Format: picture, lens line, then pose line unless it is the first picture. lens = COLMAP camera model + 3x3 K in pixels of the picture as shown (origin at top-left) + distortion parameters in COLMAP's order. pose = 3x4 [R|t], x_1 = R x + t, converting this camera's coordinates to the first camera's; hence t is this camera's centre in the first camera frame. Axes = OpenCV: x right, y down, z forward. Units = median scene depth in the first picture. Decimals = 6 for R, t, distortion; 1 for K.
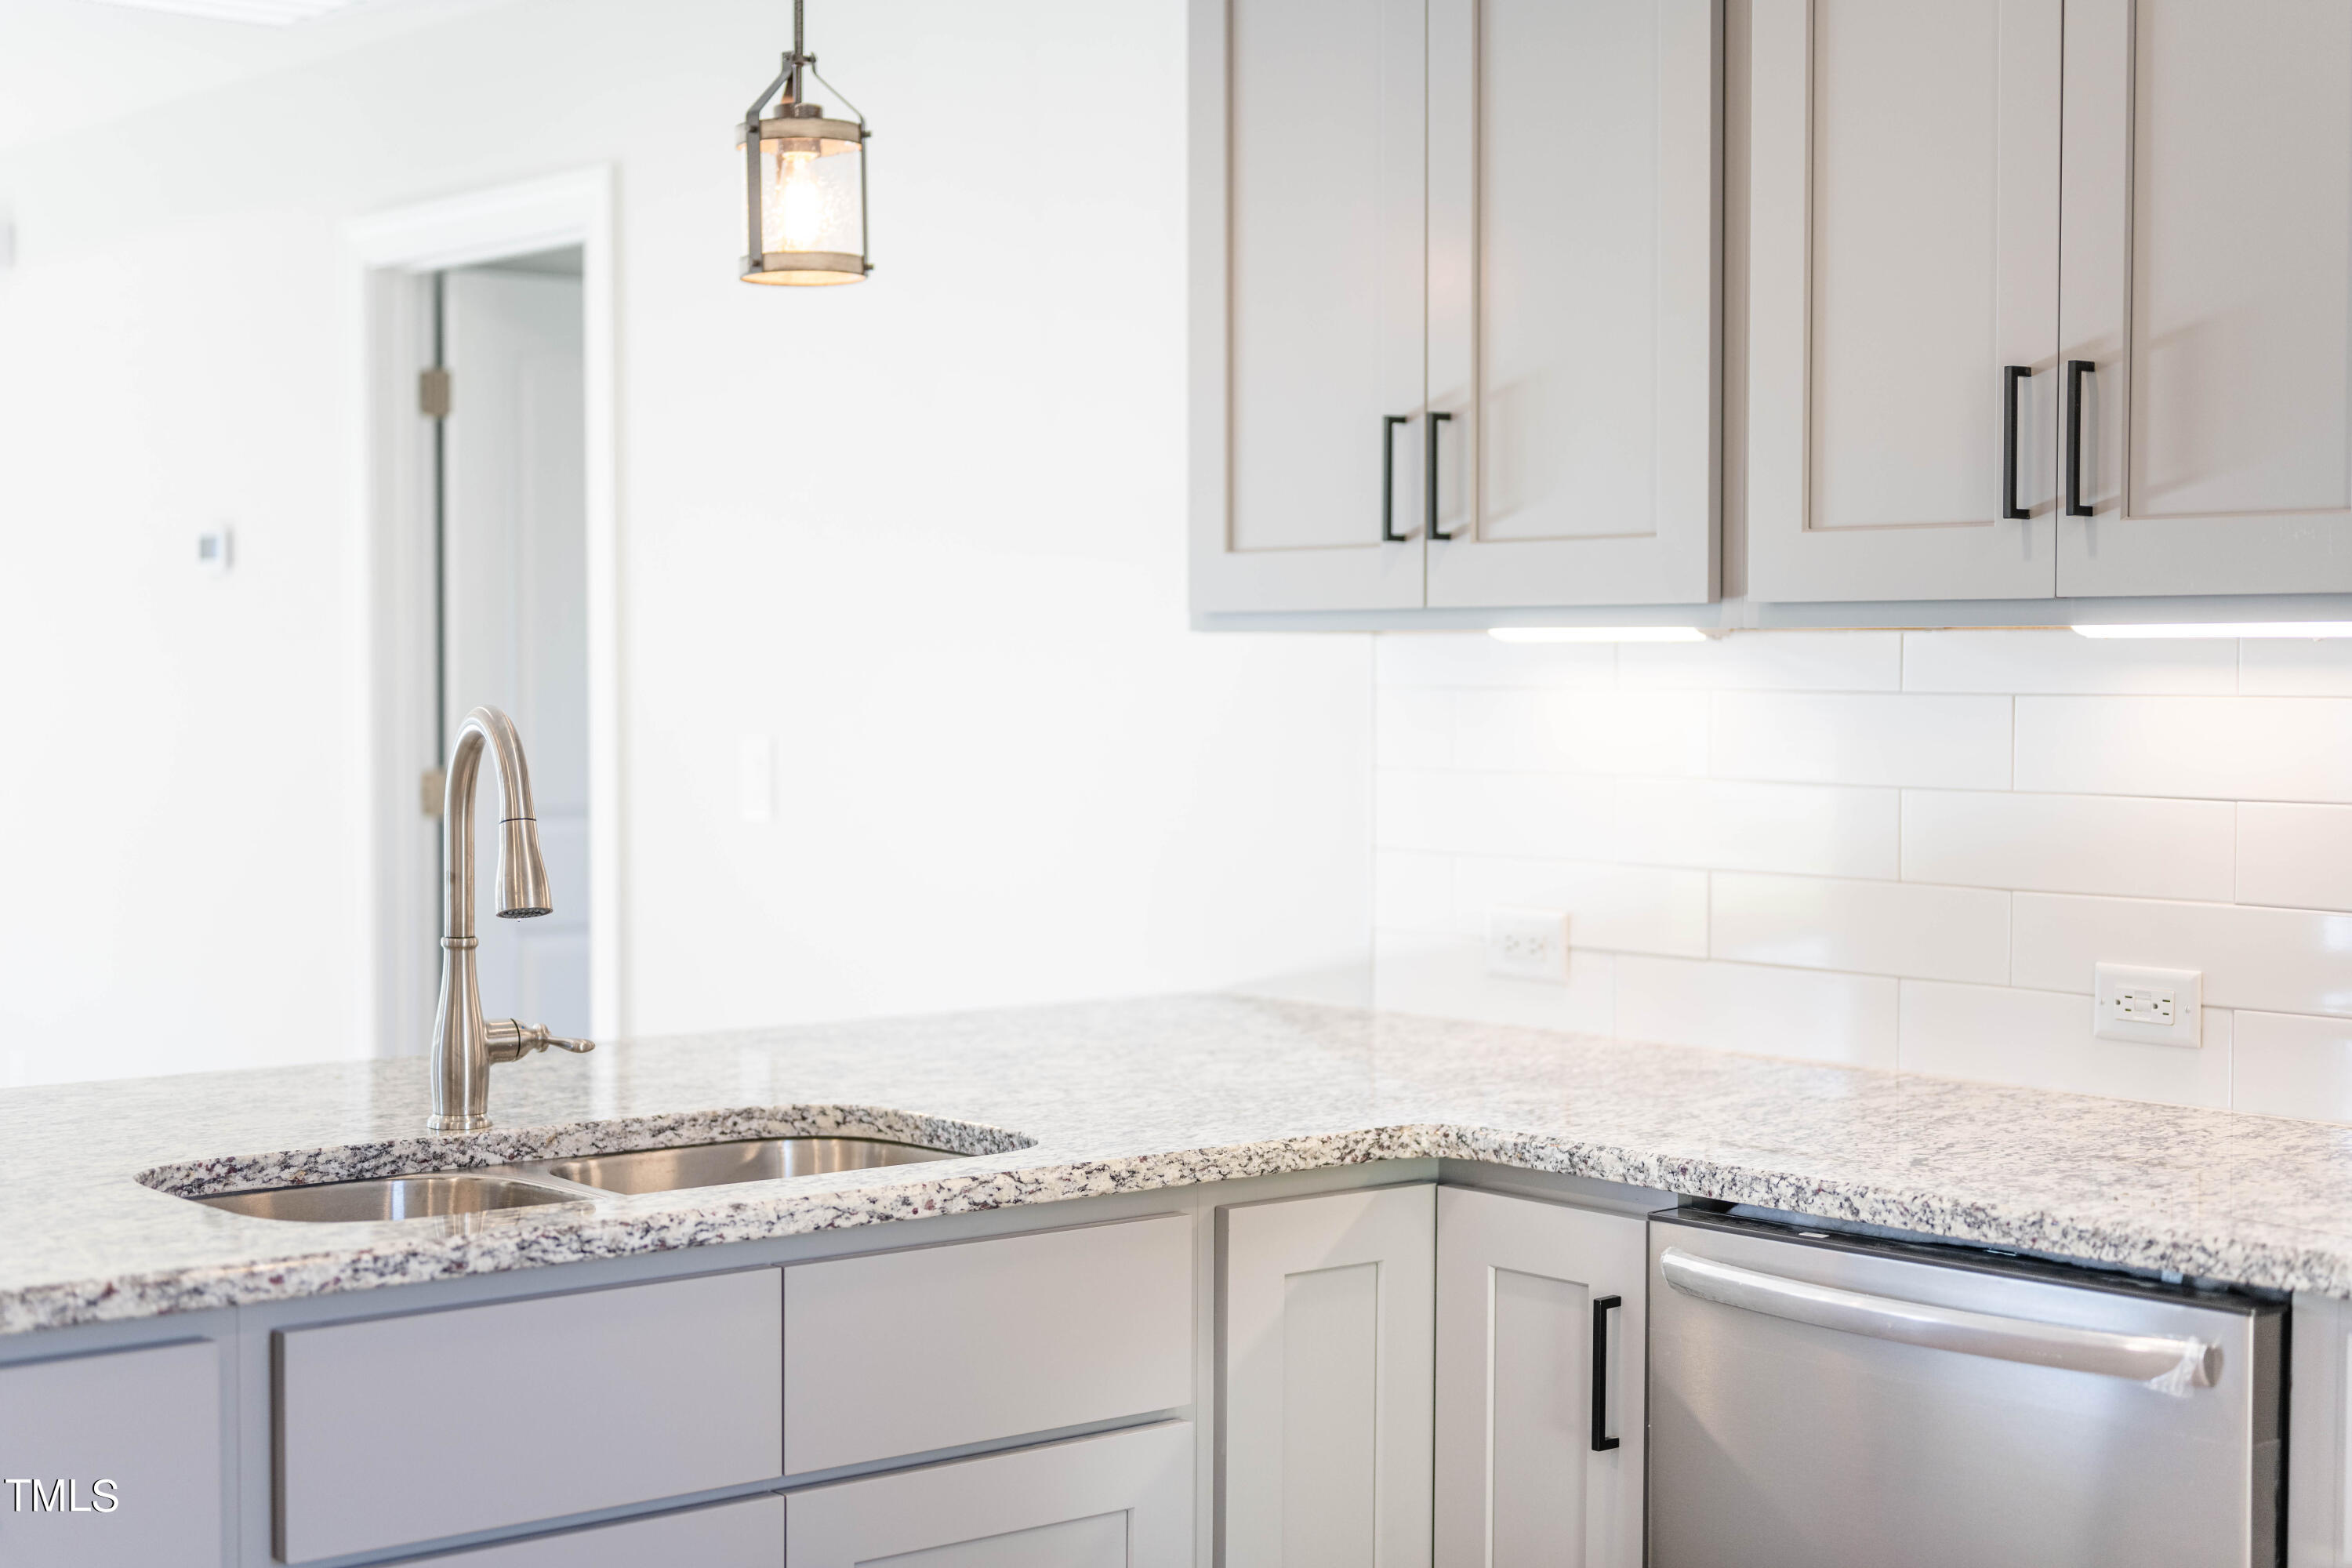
lens RADIAL K [[3423.3, 0, 1140.3], [0, 3423.3, 780.0], [0, 0, 1]] dist [0.022026, 0.000000]
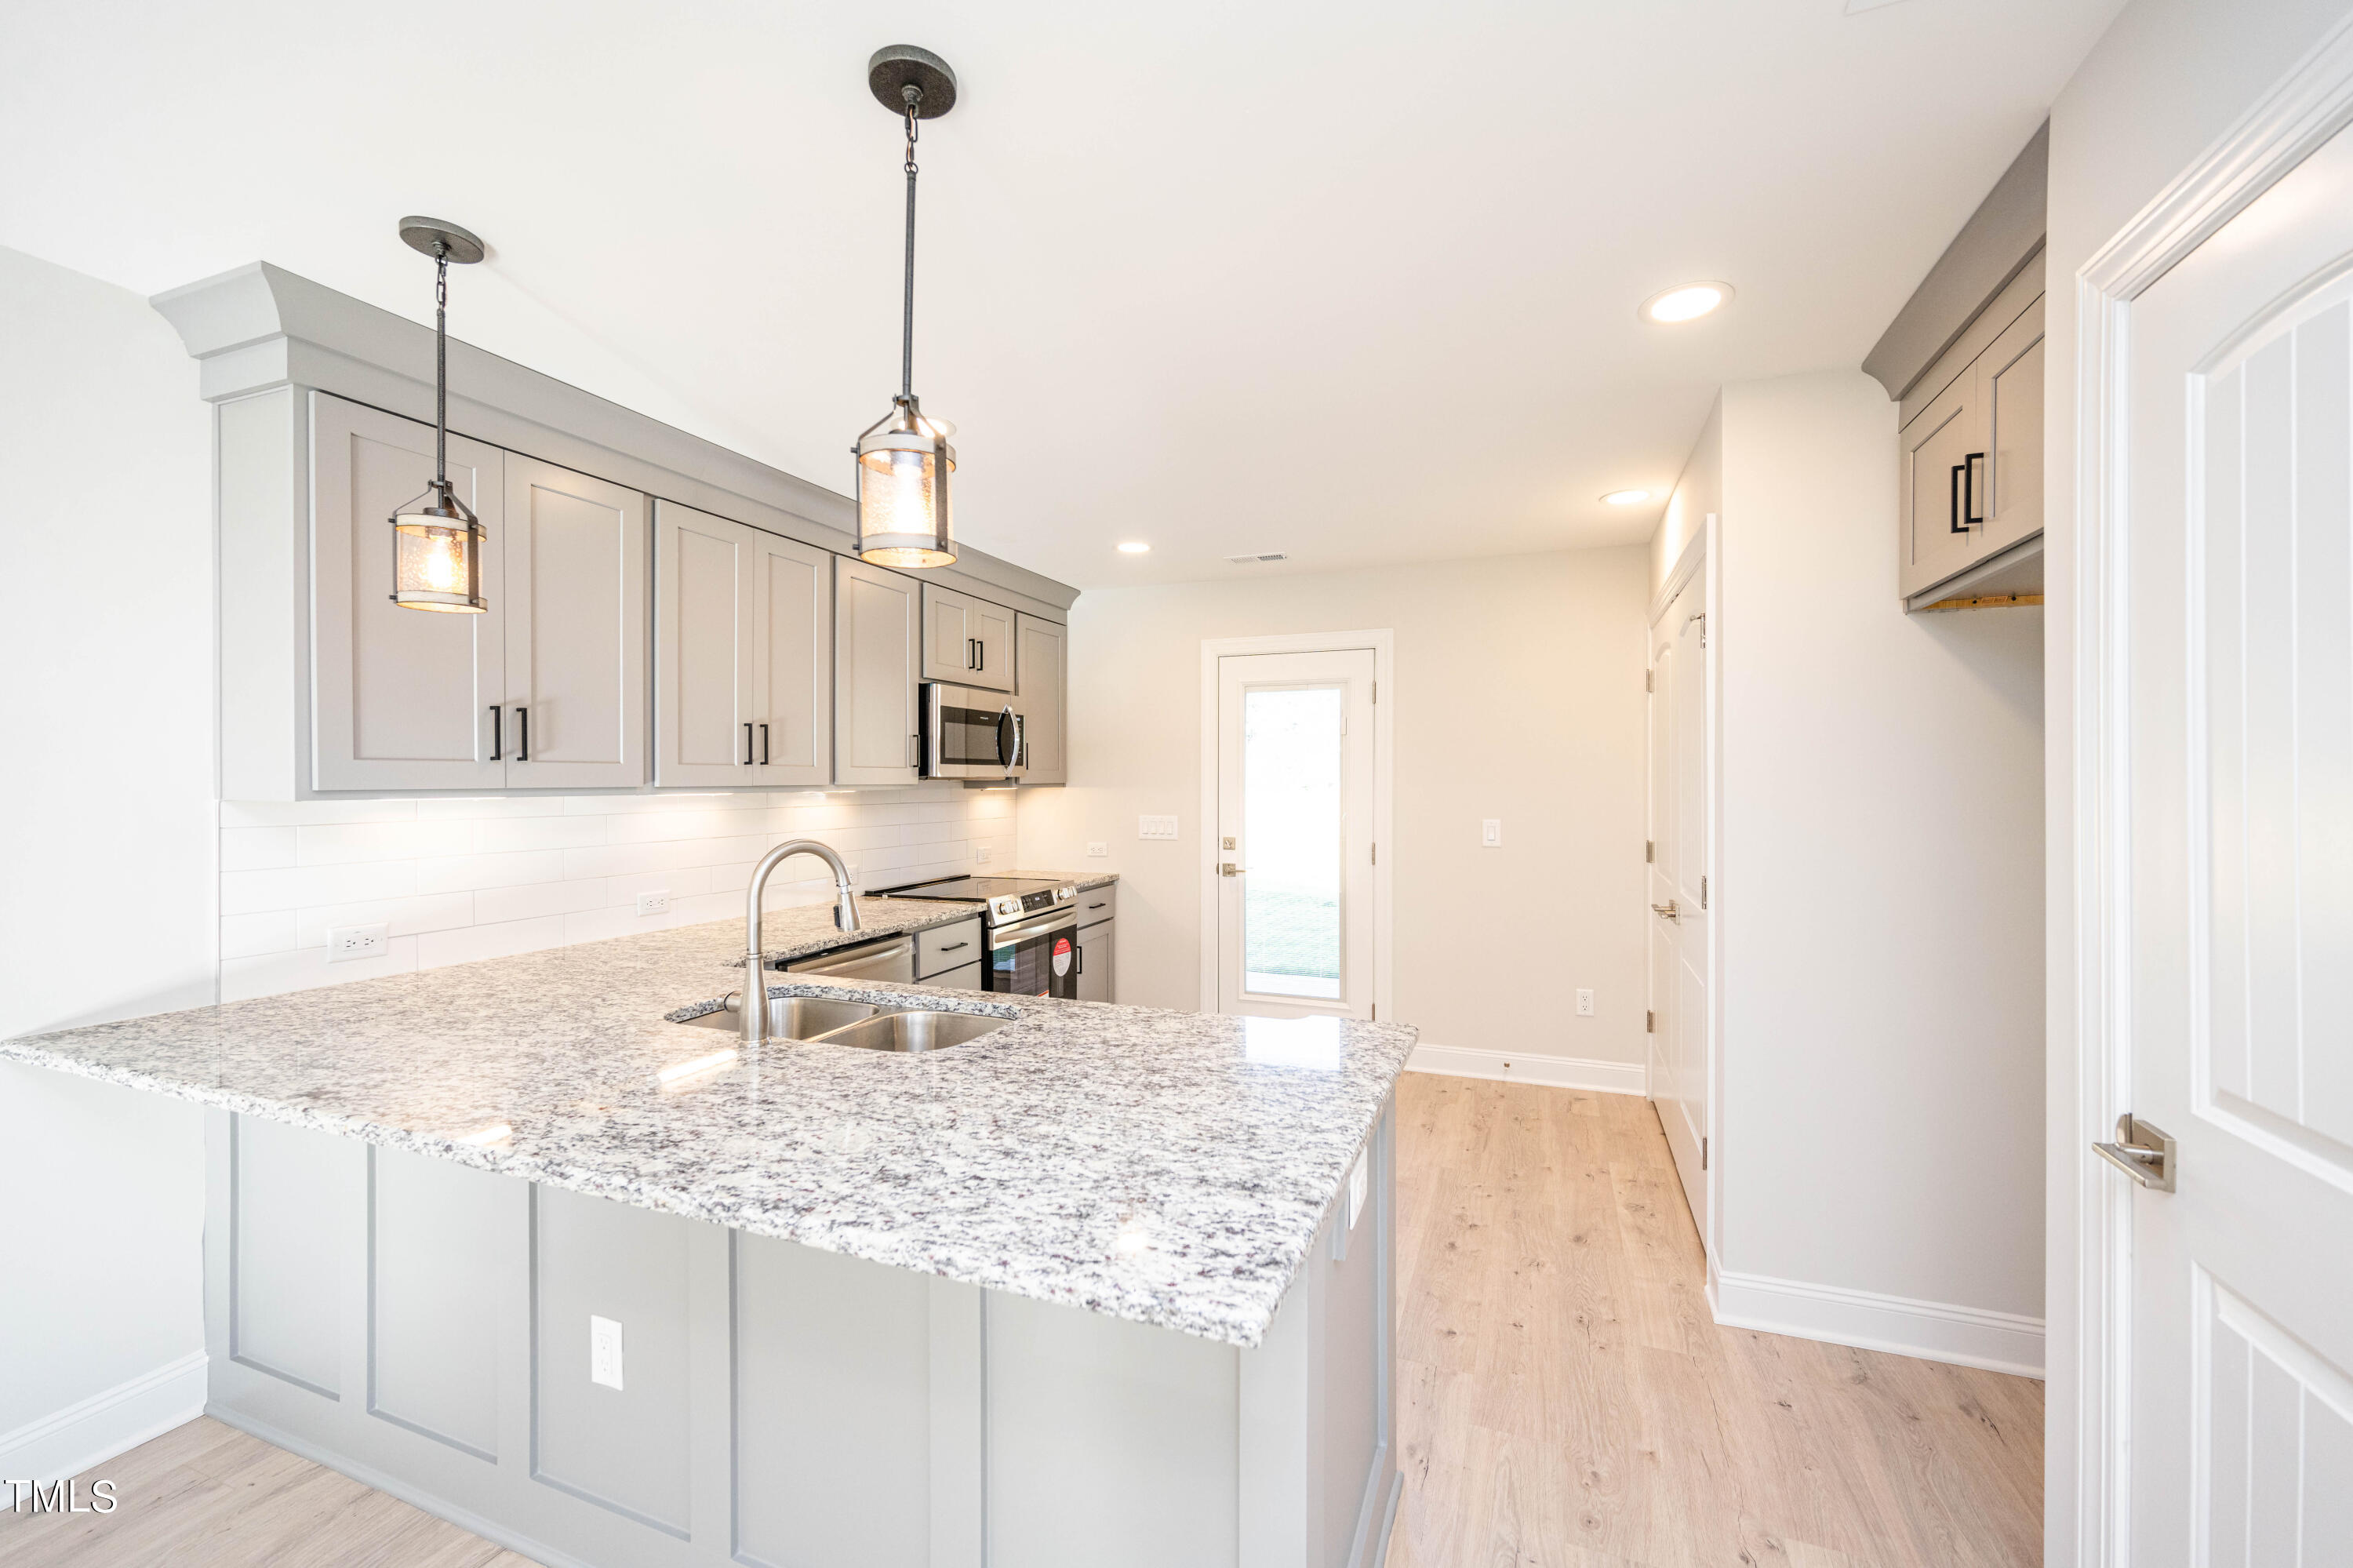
lens RADIAL K [[934.0, 0, 1182.2], [0, 934.0, 792.3], [0, 0, 1]] dist [0.001634, -0.001354]
pose [[-0.485408, -0.016495, 0.874132, -0.785115], [0.027825, 0.999024, 0.034303, -0.062363], [-0.873845, 0.040974, -0.484475, 0.996476]]
